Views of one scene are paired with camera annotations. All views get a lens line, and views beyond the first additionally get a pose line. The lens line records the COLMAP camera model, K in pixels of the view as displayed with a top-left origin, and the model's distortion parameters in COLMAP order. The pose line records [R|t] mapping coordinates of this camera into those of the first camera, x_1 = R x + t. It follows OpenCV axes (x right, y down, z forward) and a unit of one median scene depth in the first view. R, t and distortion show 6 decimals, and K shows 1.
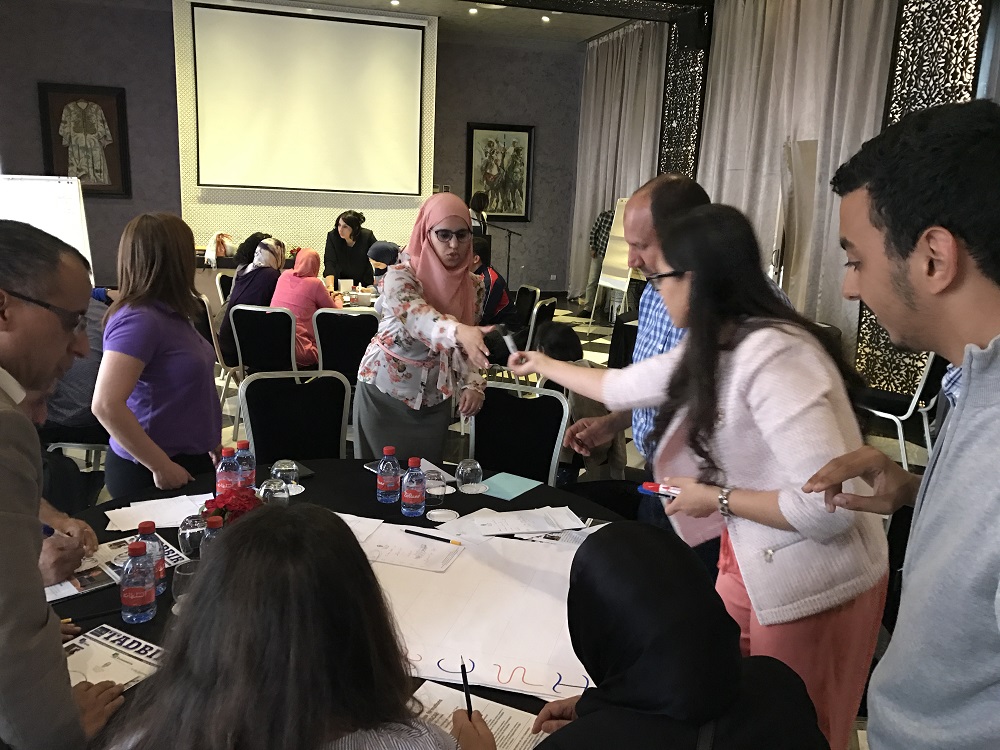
lens RADIAL K [[821.0, 0, 497.0], [0, 821.0, 376.1], [0, 0, 1]] dist [0.011296, -0.027943]
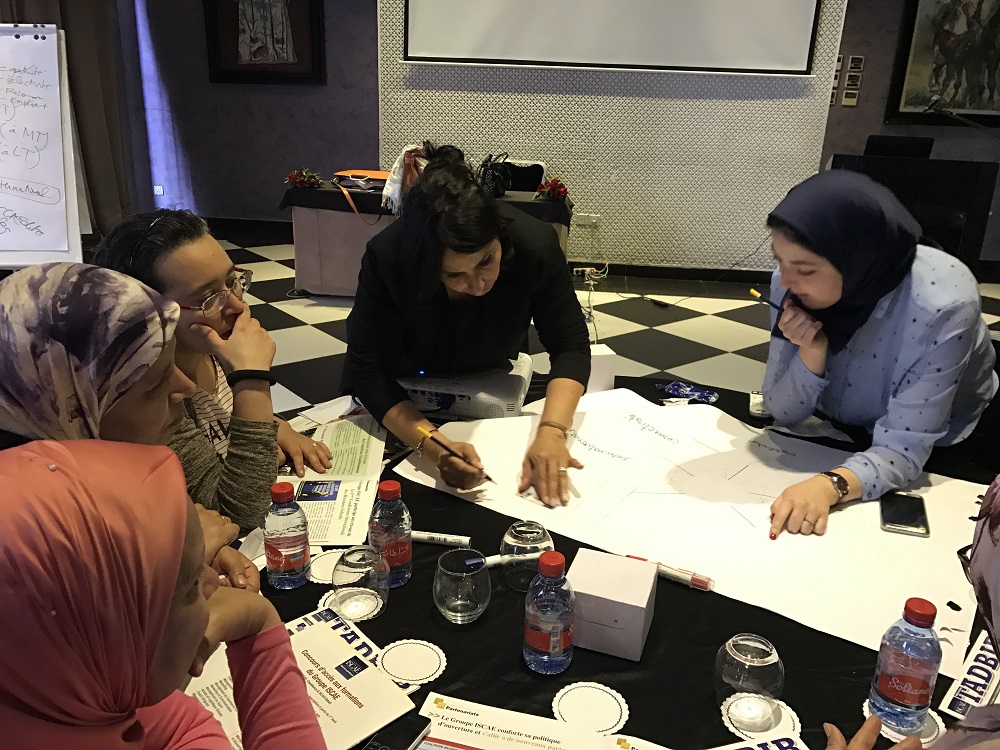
lens RADIAL K [[821.0, 0, 503.4], [0, 821.0, 372.1], [0, 0, 1]] dist [0.011296, -0.027943]
pose [[0.926014, 0.113953, -0.359878, -0.059475], [-0.073804, 0.989603, 0.123442, -0.077025], [0.370203, -0.087748, 0.924797, 0.399392]]
